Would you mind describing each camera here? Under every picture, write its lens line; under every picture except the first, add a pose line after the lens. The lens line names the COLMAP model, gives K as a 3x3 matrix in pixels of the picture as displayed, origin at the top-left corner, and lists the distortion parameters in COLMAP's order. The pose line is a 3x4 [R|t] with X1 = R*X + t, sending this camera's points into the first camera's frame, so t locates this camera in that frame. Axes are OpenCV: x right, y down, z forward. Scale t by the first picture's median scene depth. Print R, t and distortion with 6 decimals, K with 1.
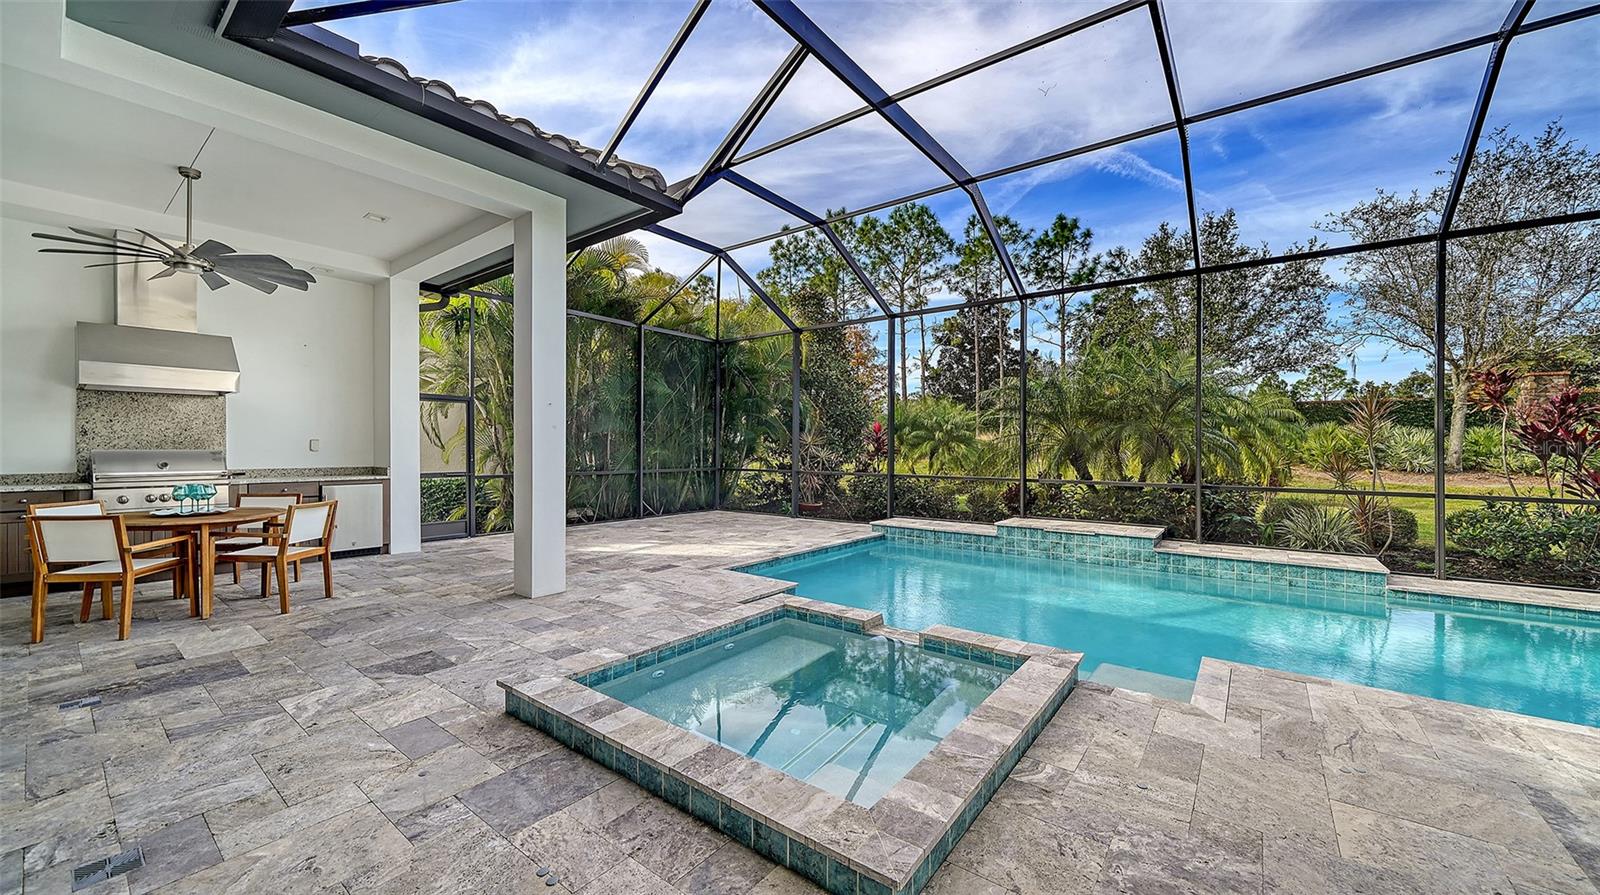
lens RADIAL K [[591.0, 0, 797.2], [0, 591.0, 455.2], [0, 0, 1]] dist [-0.006478, -0.001481]
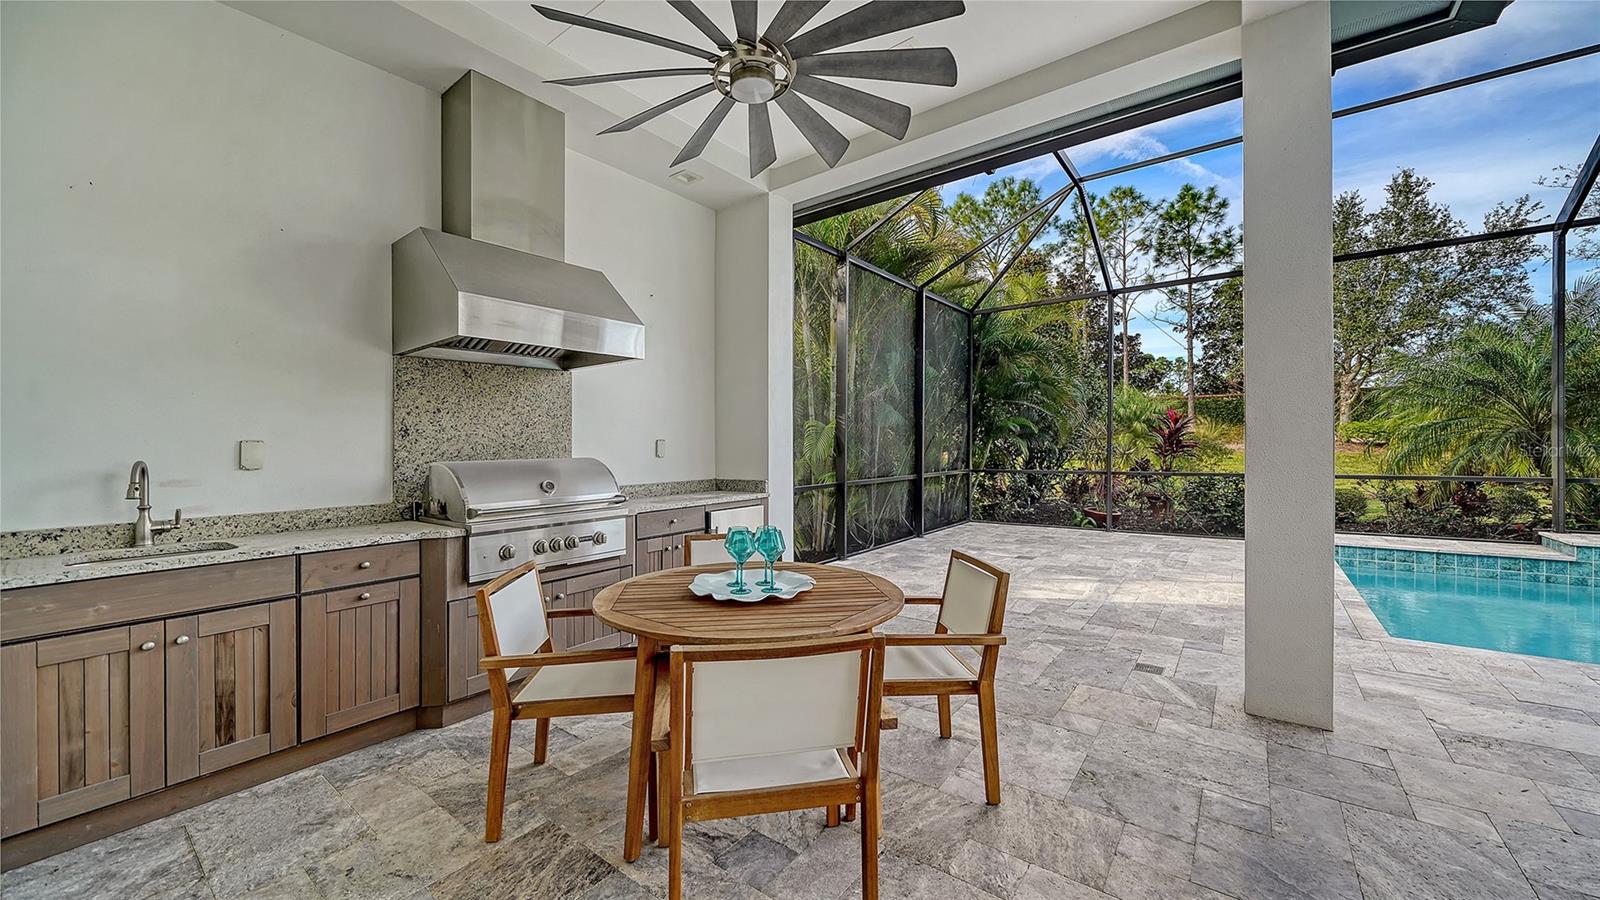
lens RADIAL K [[591.0, 0, 790.2], [0, 591.0, 449.2], [0, 0, 1]] dist [-0.006478, -0.001481]
pose [[0.999791, -0.017761, -0.010088, -0.609343], [0.017695, 0.999822, -0.006536, -0.008285], [0.010203, 0.006356, 0.999928, 0.310067]]
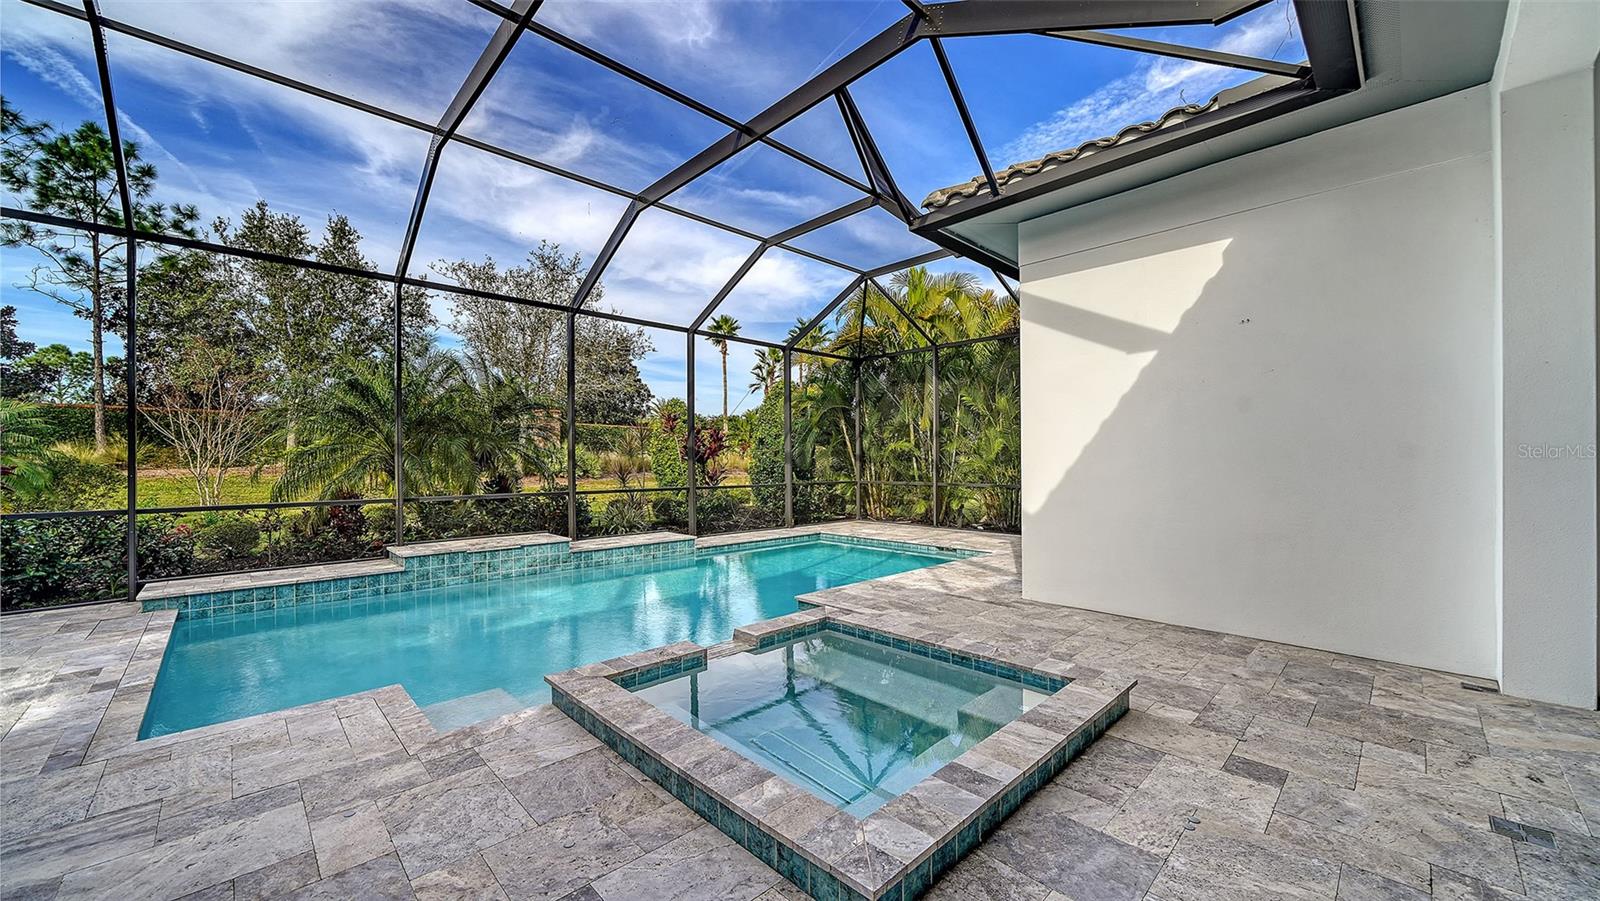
lens RADIAL K [[594.4, 0, 788.7], [0, 594.4, 465.1], [0, 0, 1]] dist [-0.008735, 0.000216]
pose [[0.154075, -0.012850, 0.987976, -0.392113], [0.018369, 0.999780, 0.010138, -0.005738], [-0.987888, 0.016586, 0.154277, 0.368524]]
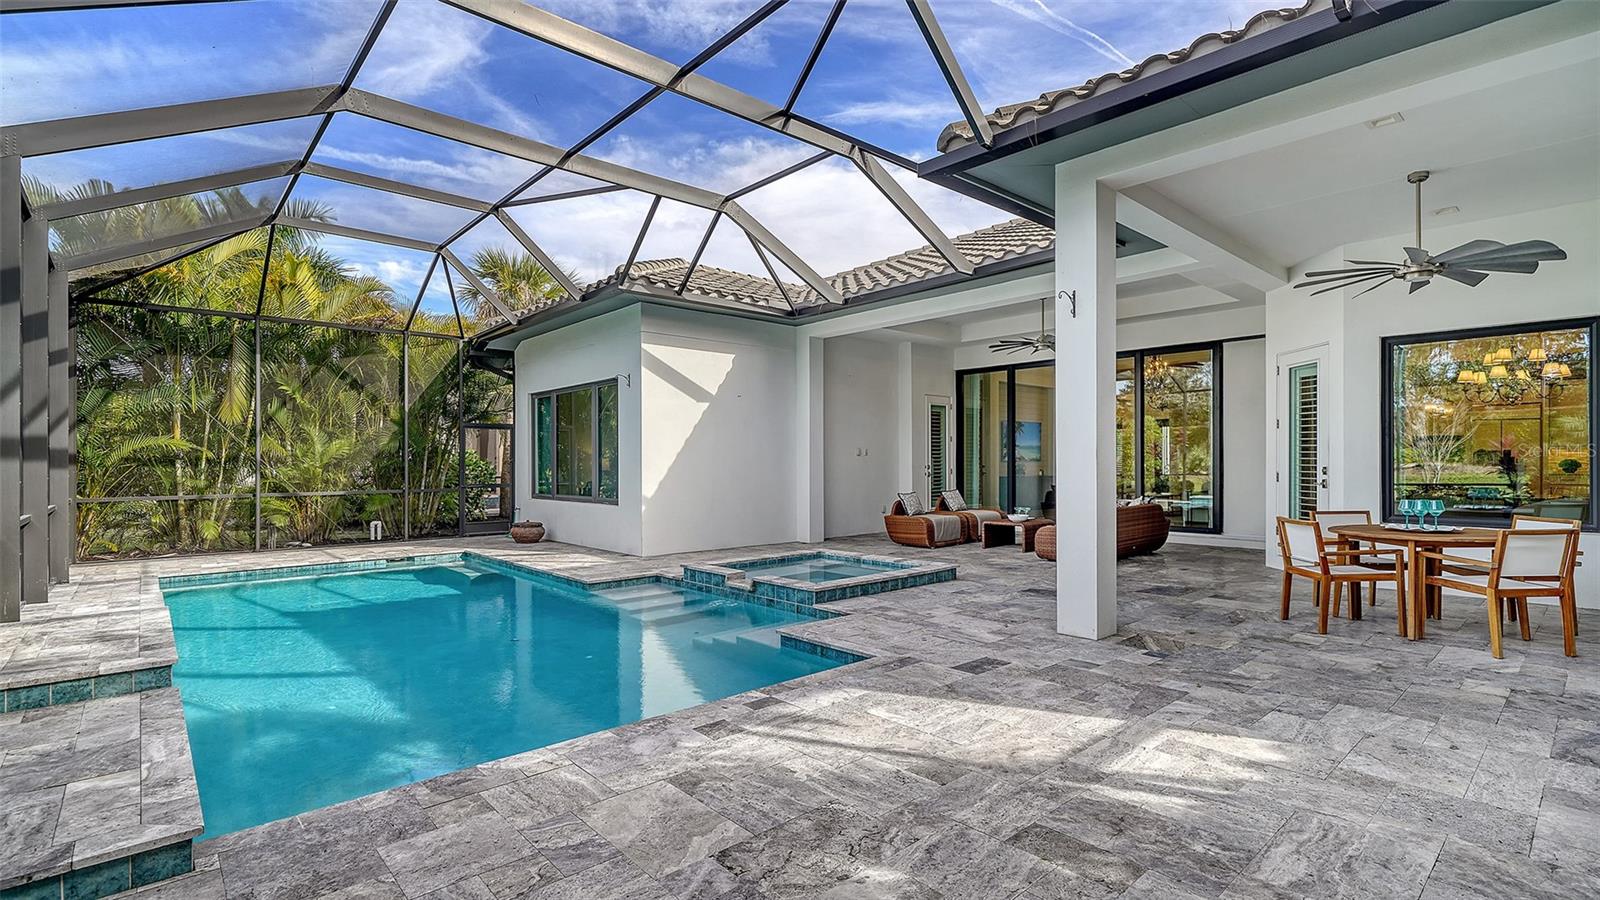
lens RADIAL K [[732.8, 0, 797.7], [0, 732.8, 449.3], [0, 0, 1]] dist [-0.005554, 0.000525]
pose [[-0.982333, 0.005554, 0.187060, -0.157399], [0.006223, 0.999976, 0.002985, -0.024109], [-0.187039, 0.004097, -0.982344, 1.448563]]
